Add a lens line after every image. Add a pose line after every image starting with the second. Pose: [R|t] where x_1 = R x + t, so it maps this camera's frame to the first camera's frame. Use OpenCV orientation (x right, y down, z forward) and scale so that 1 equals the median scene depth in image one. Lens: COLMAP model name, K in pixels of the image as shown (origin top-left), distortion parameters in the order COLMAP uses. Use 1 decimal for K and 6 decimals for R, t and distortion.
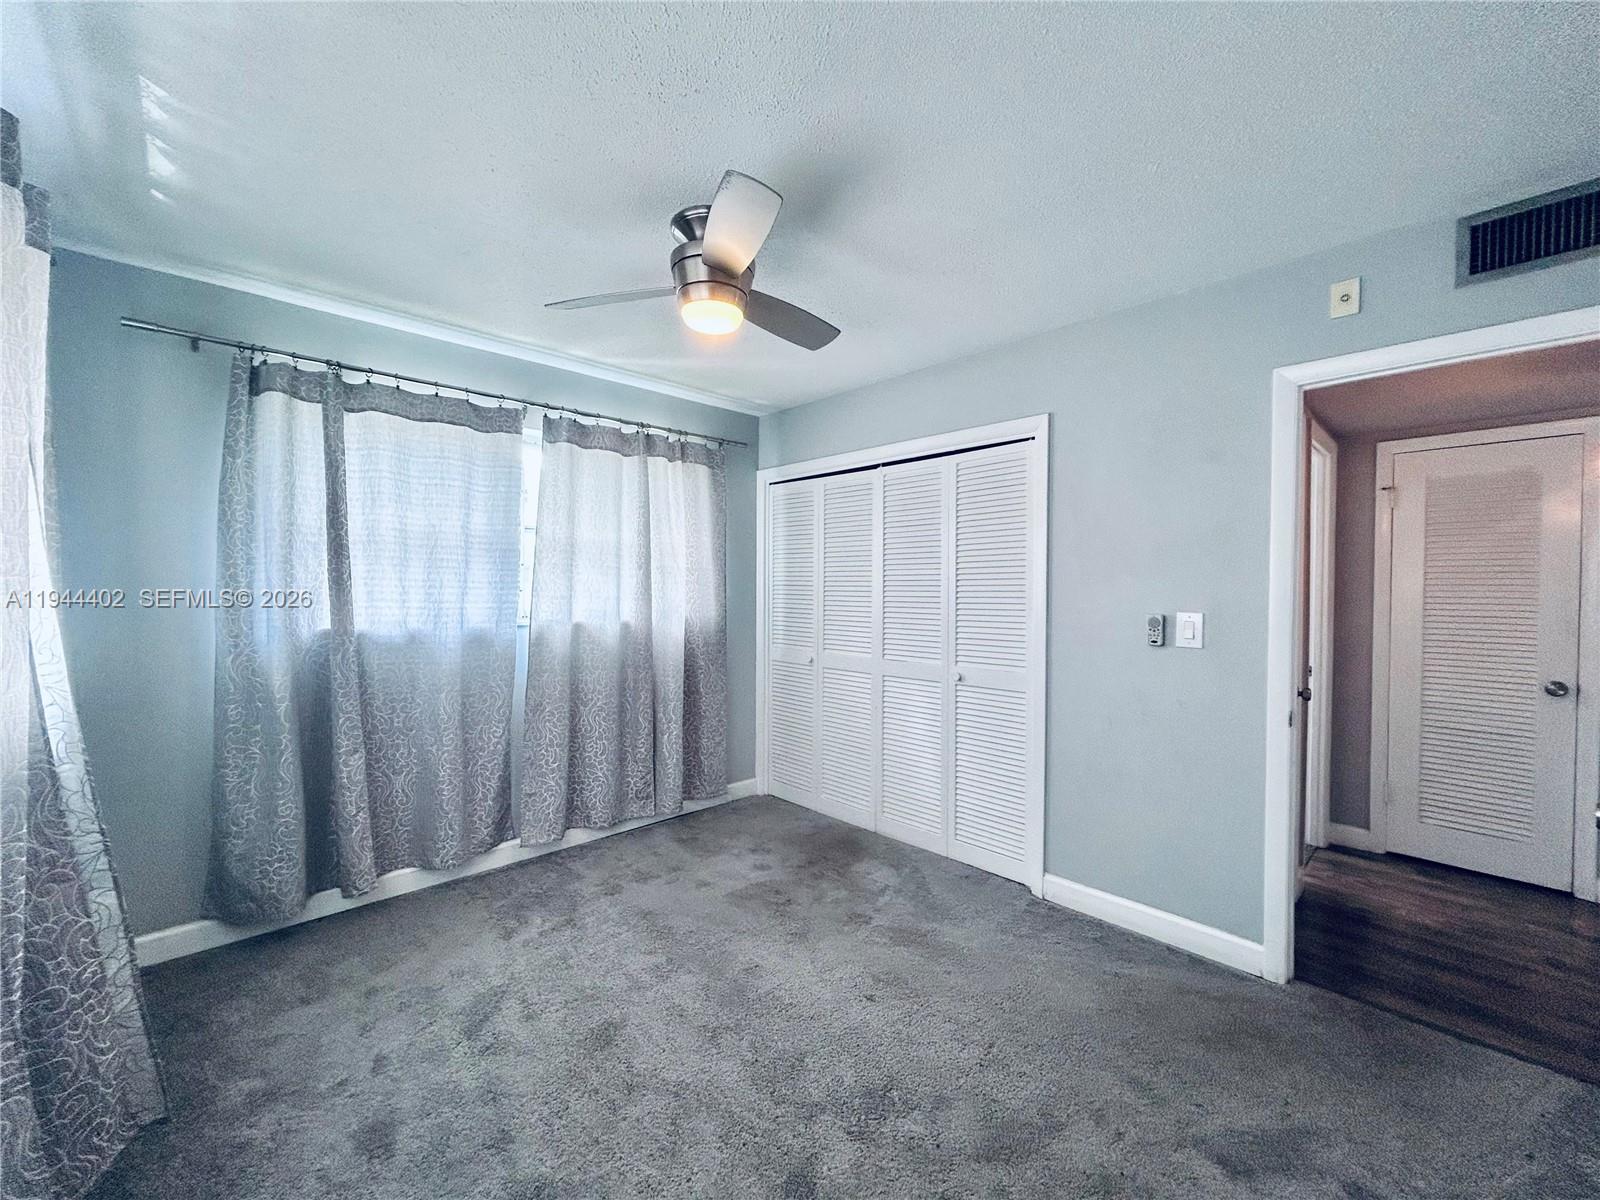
lens RADIAL K [[640.3, 0, 800.0], [0, 640.3, 600.0], [0, 0, 1]] dist [0.002890, 0.000200]
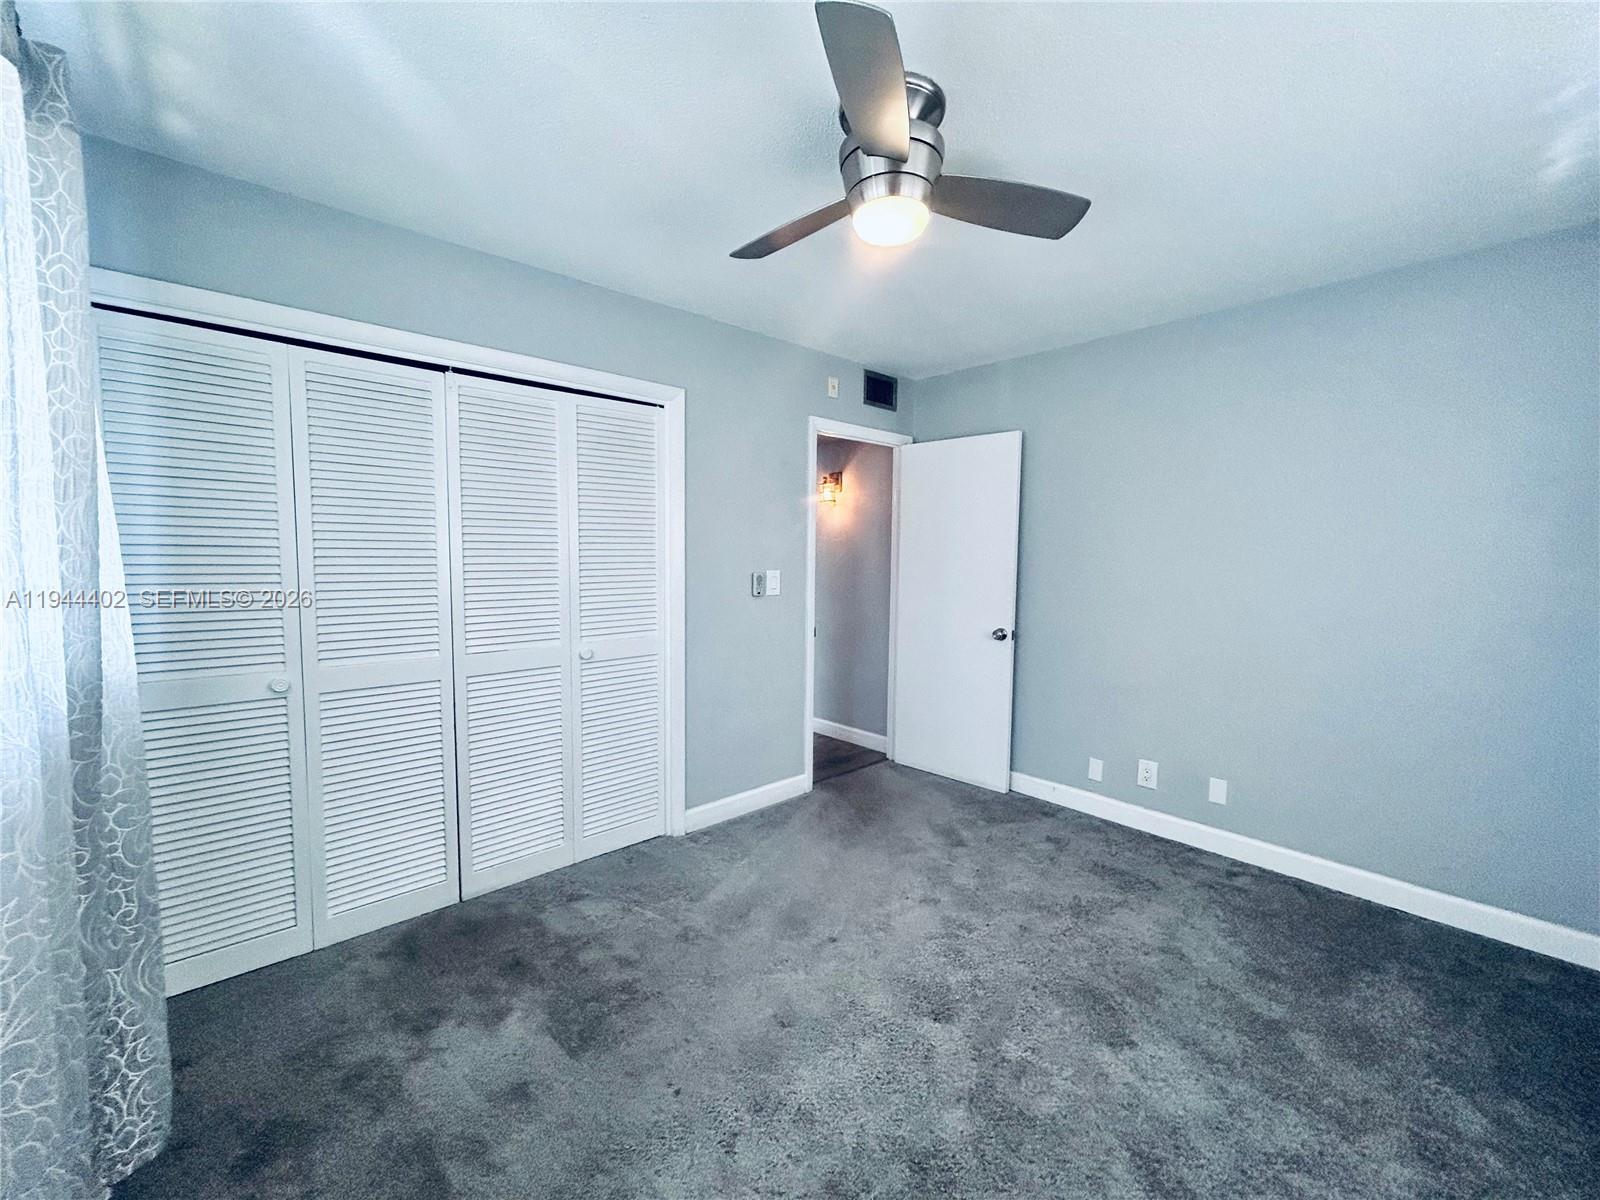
lens RADIAL K [[653.4, 0, 782.7], [0, 653.4, 600.1], [0, 0, 1]] dist [-0.019848, 0.008773]
pose [[0.030841, -0.077526, 0.996513, -0.803015], [0.008962, 0.996969, 0.077284, -0.026346], [-0.999484, 0.006548, 0.031443, 0.902383]]
